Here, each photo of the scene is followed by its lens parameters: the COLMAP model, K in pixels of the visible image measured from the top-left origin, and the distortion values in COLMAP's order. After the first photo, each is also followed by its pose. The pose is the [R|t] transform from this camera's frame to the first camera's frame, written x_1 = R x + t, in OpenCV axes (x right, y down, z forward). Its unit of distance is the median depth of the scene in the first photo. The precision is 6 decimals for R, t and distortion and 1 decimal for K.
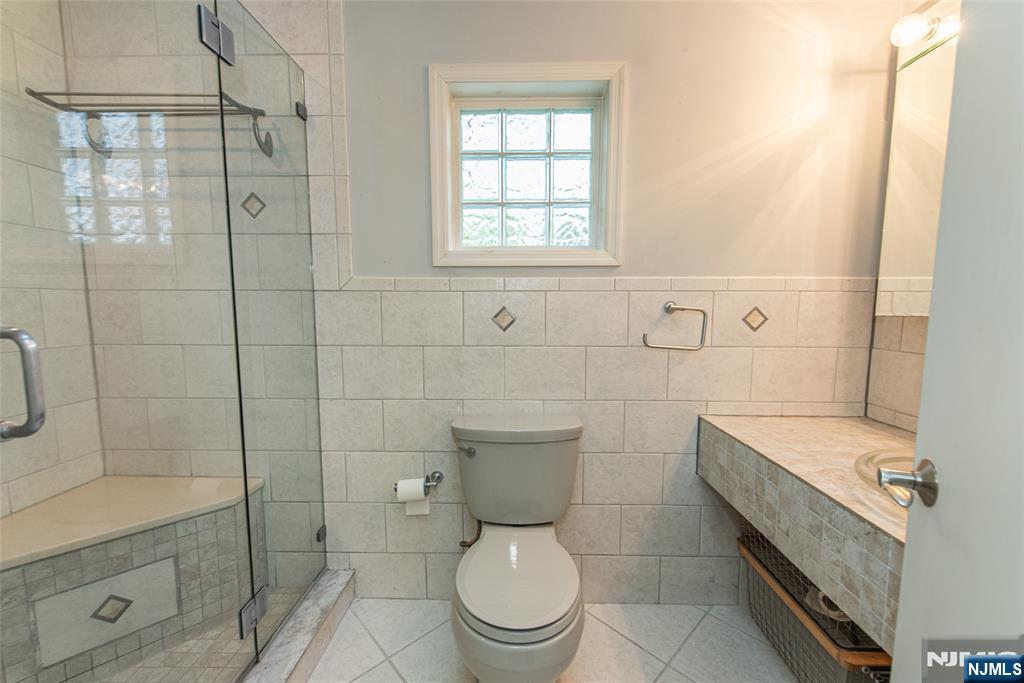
lens RADIAL K [[411.9, 0, 503.0], [0, 411.9, 343.9], [0, 0, 1]] dist [0.006611, -0.003919]
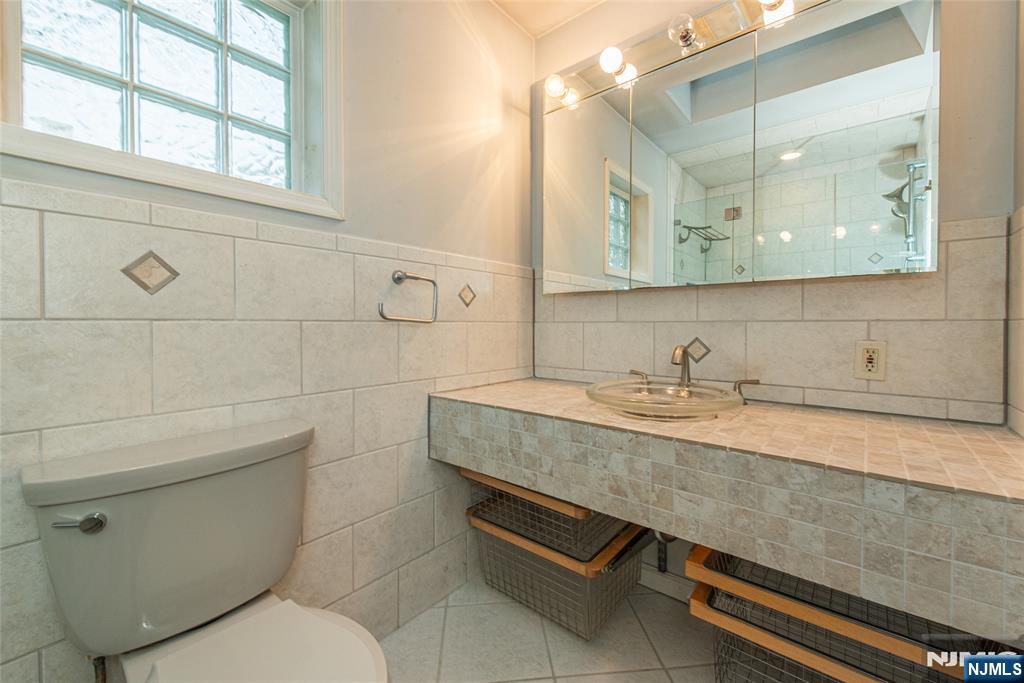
lens RADIAL K [[411.9, 0, 519.4], [0, 411.9, 328.3], [0, 0, 1]] dist [0.006611, -0.003919]
pose [[0.603739, -0.004309, 0.797171, -0.149470], [0.073469, 0.996030, -0.050258, 0.085089], [-0.793789, 0.088910, 0.601659, 0.254978]]
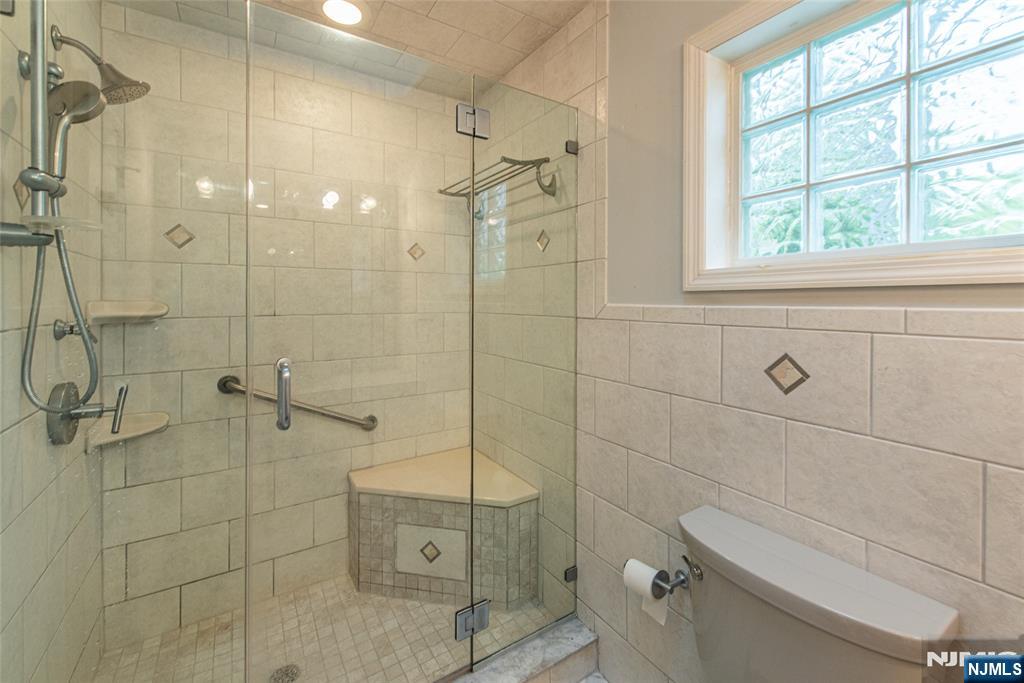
lens RADIAL K [[411.9, 0, 513.0], [0, 411.9, 303.5], [0, 0, 1]] dist [0.006611, -0.003919]
pose [[0.576053, -0.000248, -0.817412, 0.274619], [-0.076848, 0.995554, -0.054460, -0.101381], [0.813792, 0.094189, 0.573473, 0.313117]]
